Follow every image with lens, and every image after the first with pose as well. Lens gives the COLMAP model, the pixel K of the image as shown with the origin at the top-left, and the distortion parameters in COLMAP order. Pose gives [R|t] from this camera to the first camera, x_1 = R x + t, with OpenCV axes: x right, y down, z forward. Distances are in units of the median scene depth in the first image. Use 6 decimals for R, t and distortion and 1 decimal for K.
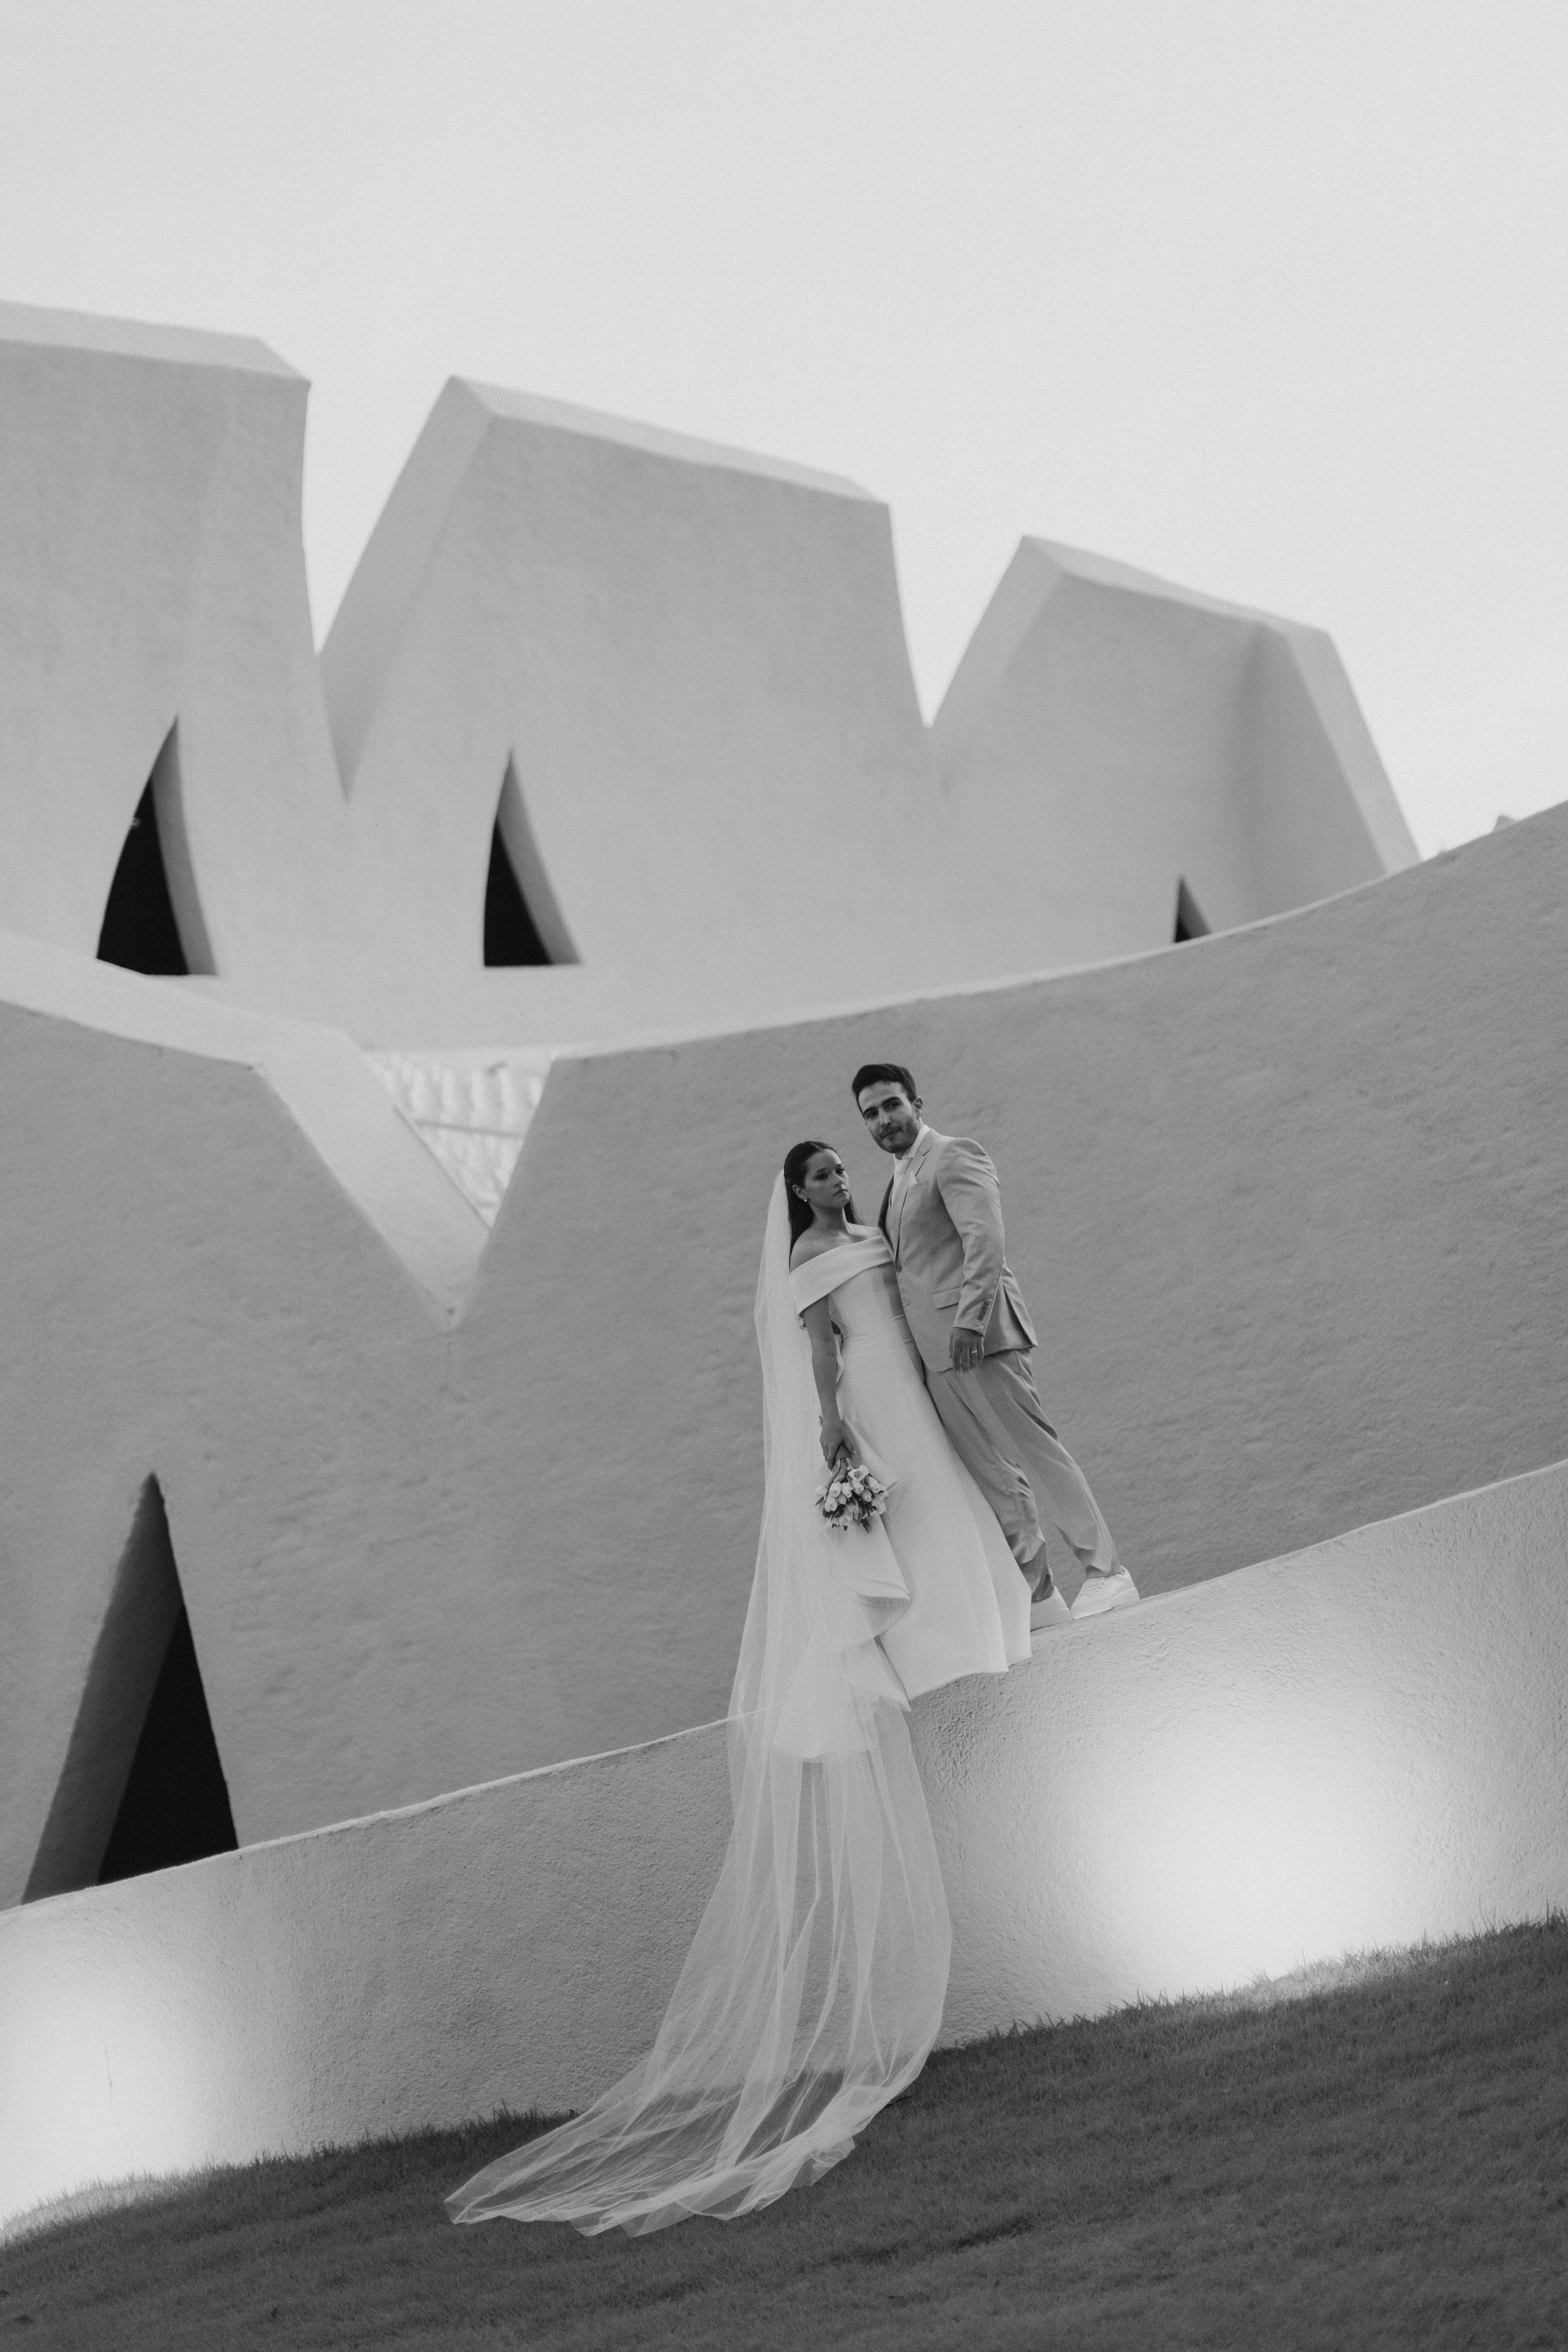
lens RADIAL K [[3368.3, 0, 780.5], [0, 3368.3, 1134.3], [0, 0, 1]] dist [0.008846, 0.007311]
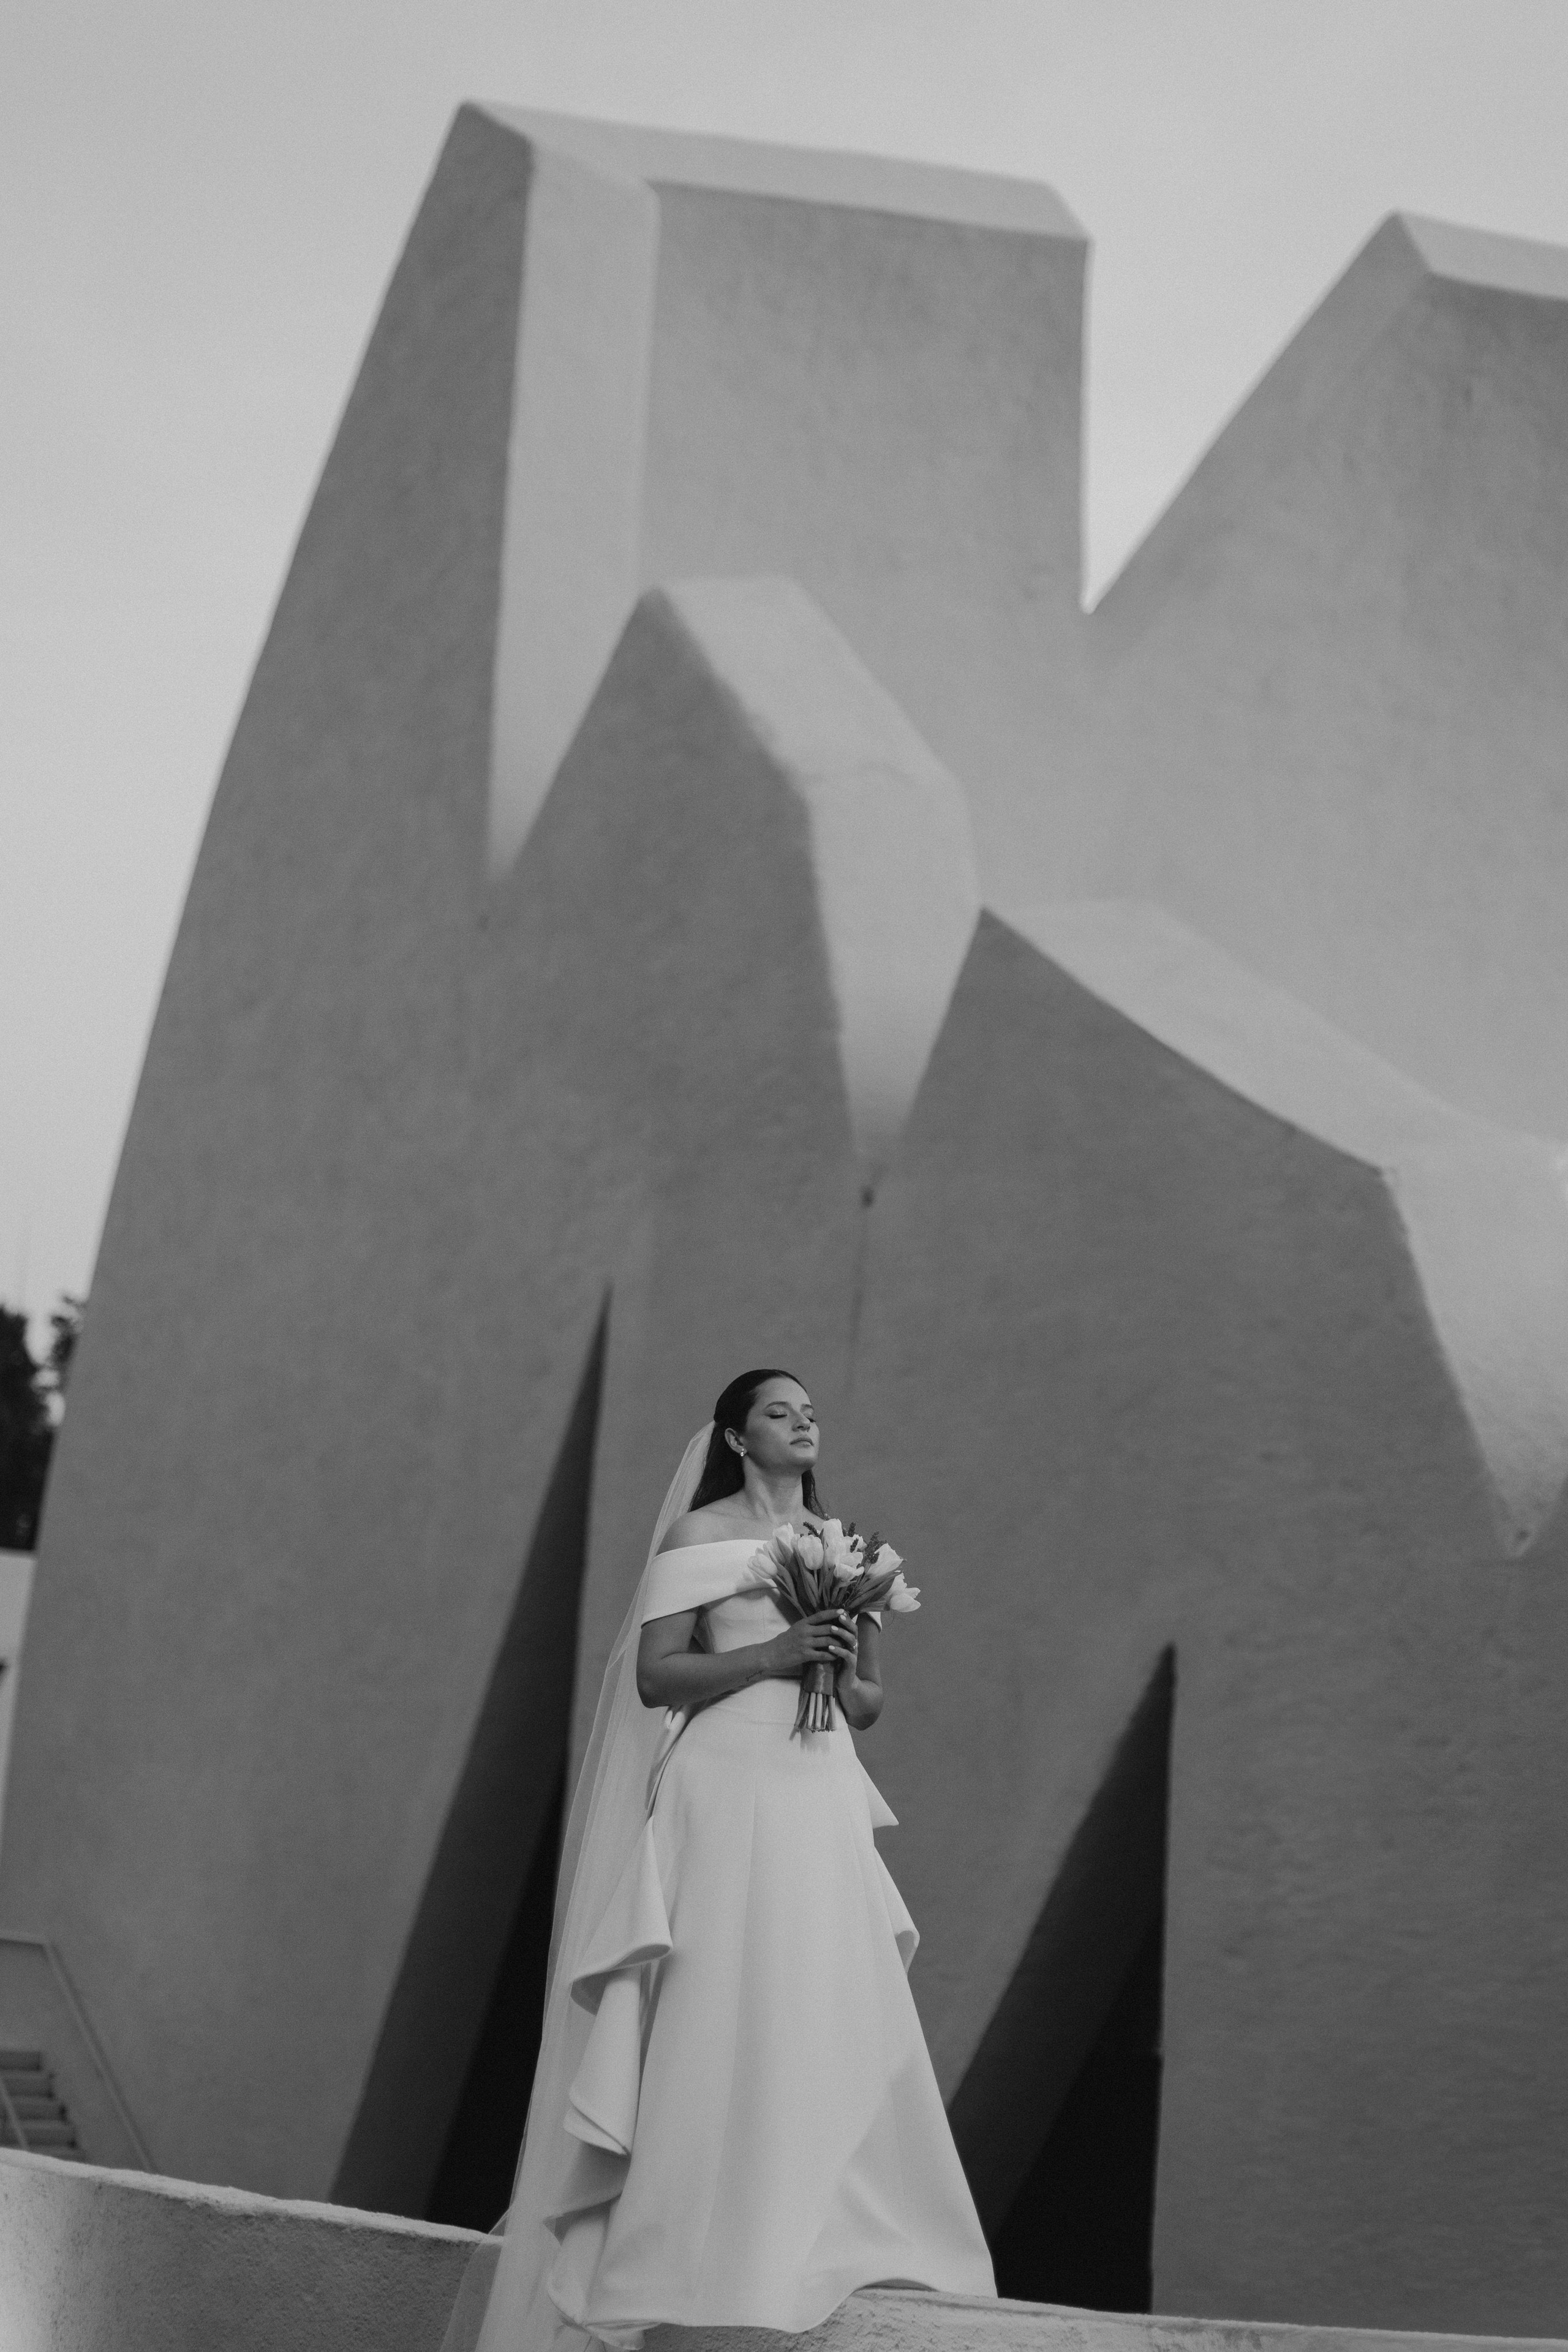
lens RADIAL K [[3557.8, 0, 774.5], [0, 3557.8, 1204.6], [0, 0, 1]] dist [0.024351, -0.081773]
pose [[0.837002, 0.192681, -0.512153, 0.157146], [-0.196559, 0.979354, 0.047218, -0.024701], [0.510678, 0.061146, 0.857595, 0.228258]]
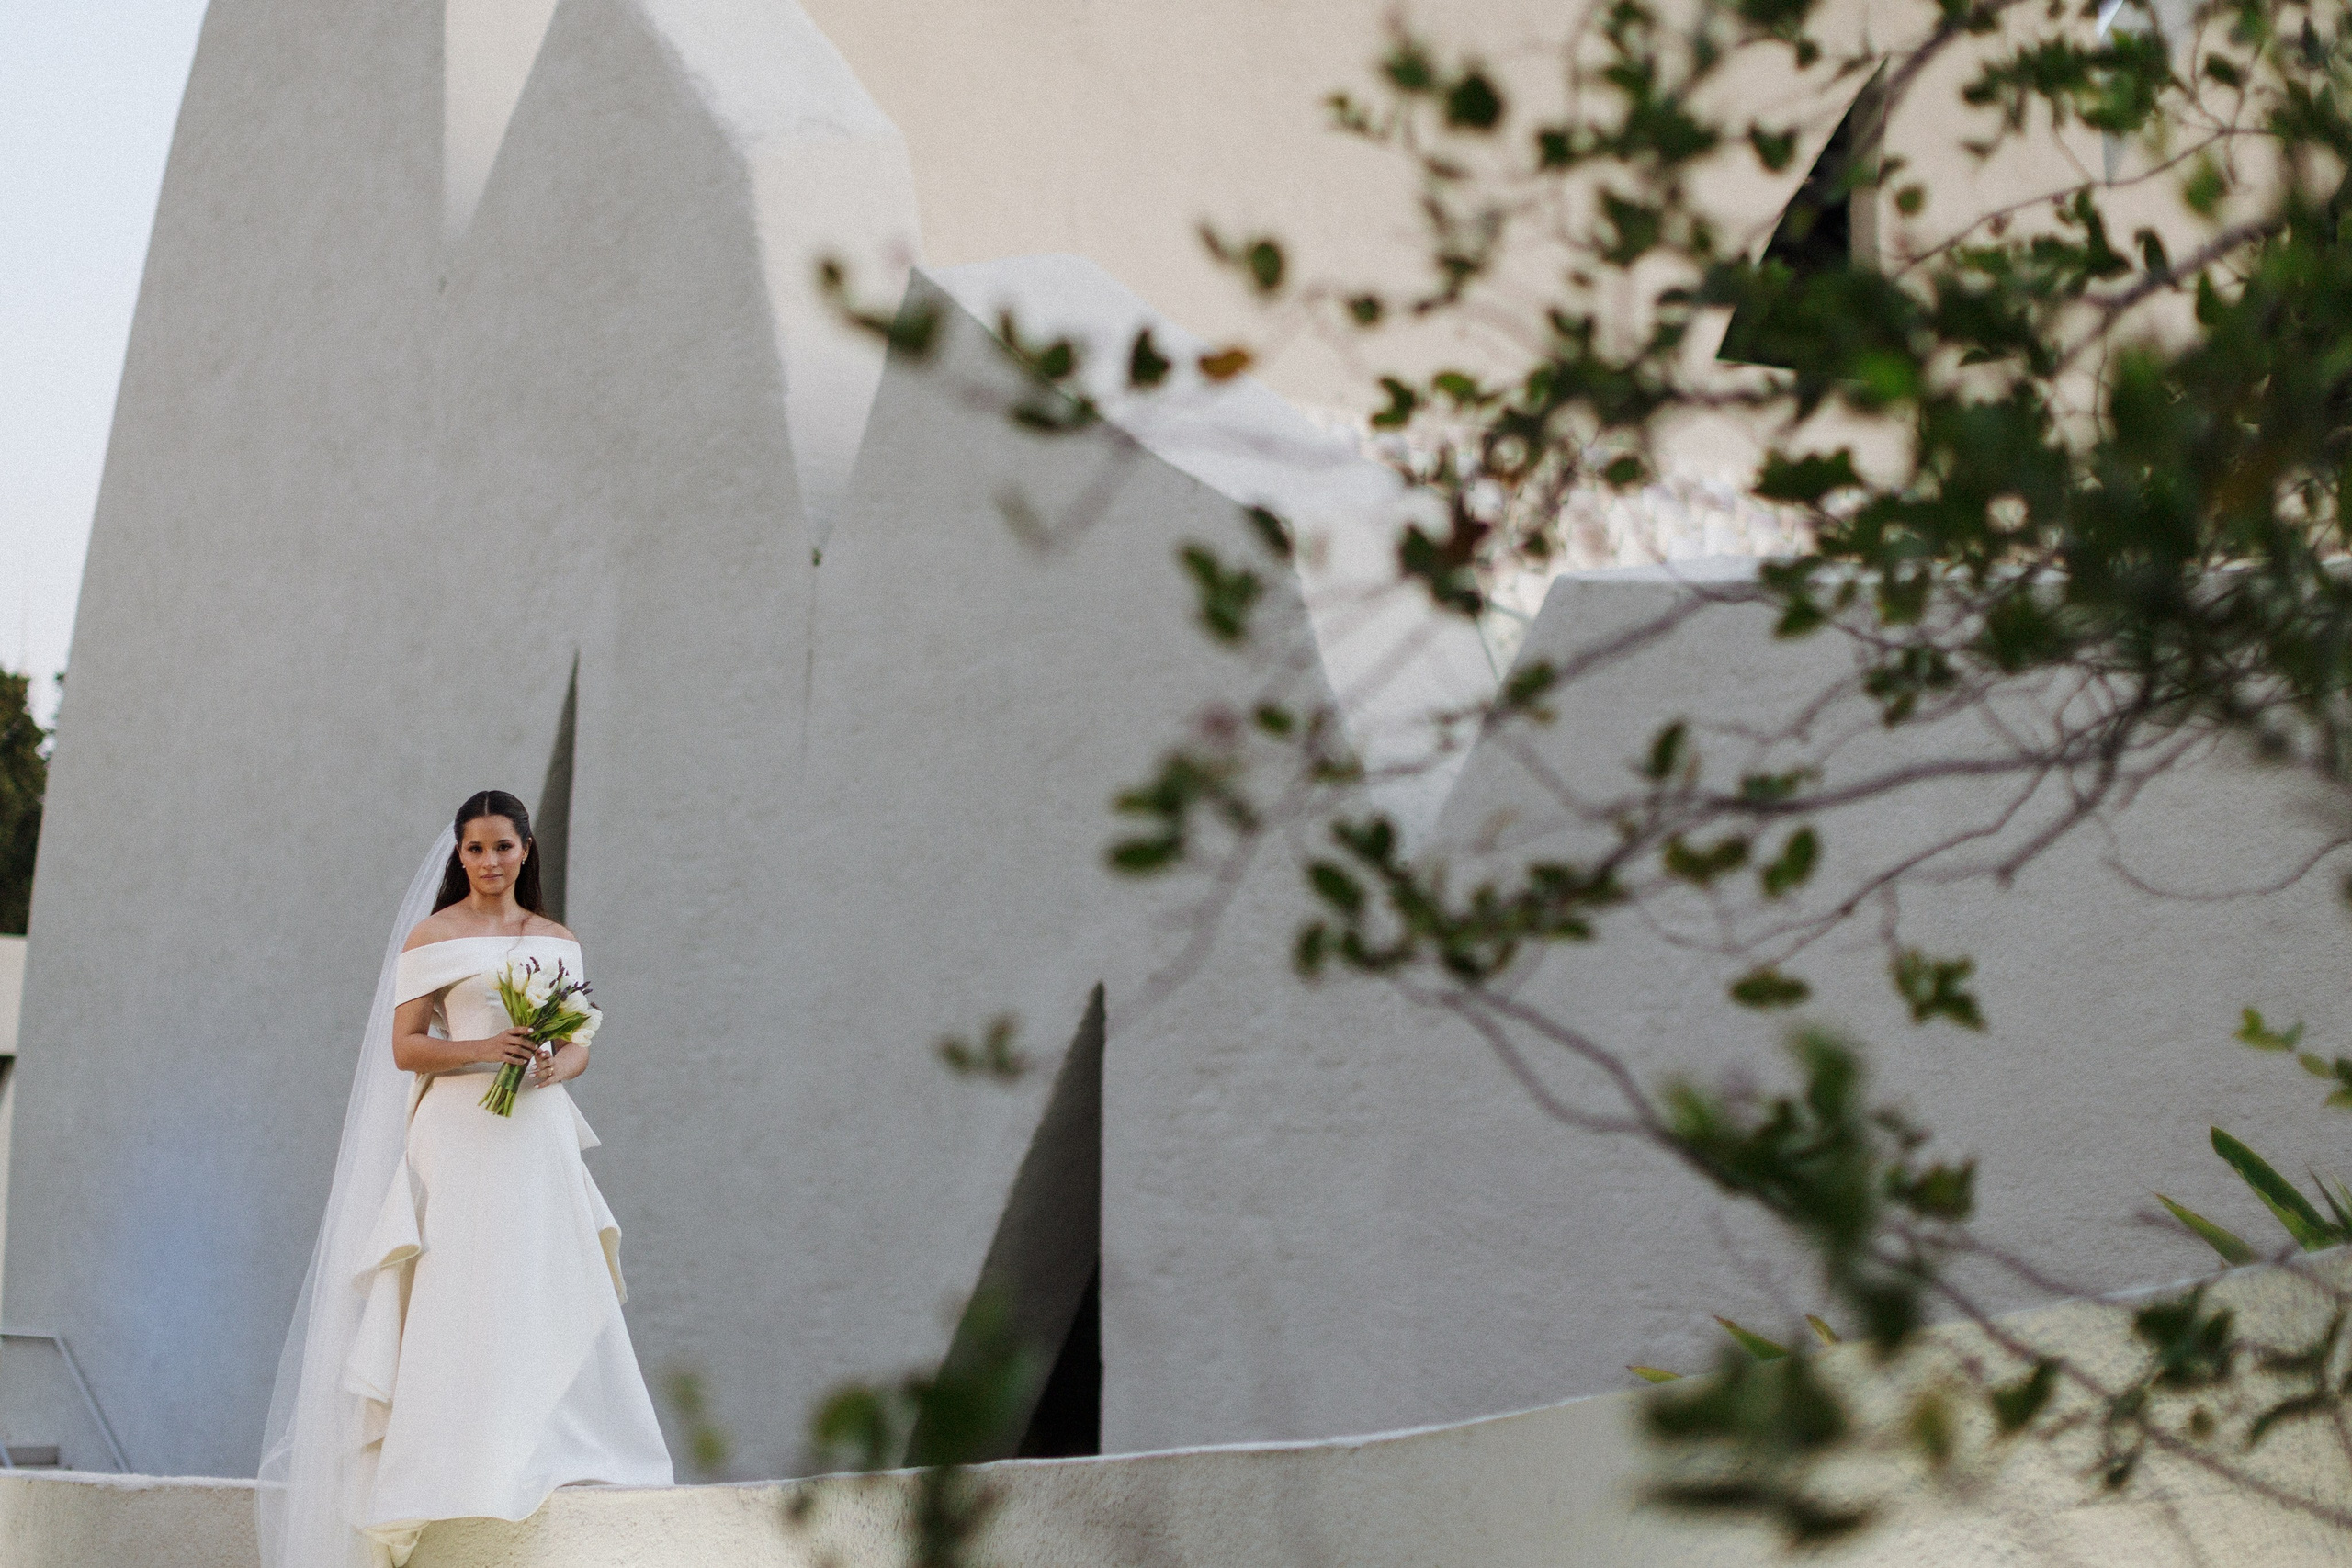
lens RADIAL K [[3979.7, 0, 946.7], [0, 3979.7, 646.2], [0, 0, 1]] dist [0.032636, -0.013771]
pose [[0.854284, 0.172092, -0.490492, 0.265862], [-0.152444, 0.985060, 0.080104, -0.058186], [0.496950, 0.006342, 0.867756, 0.127090]]
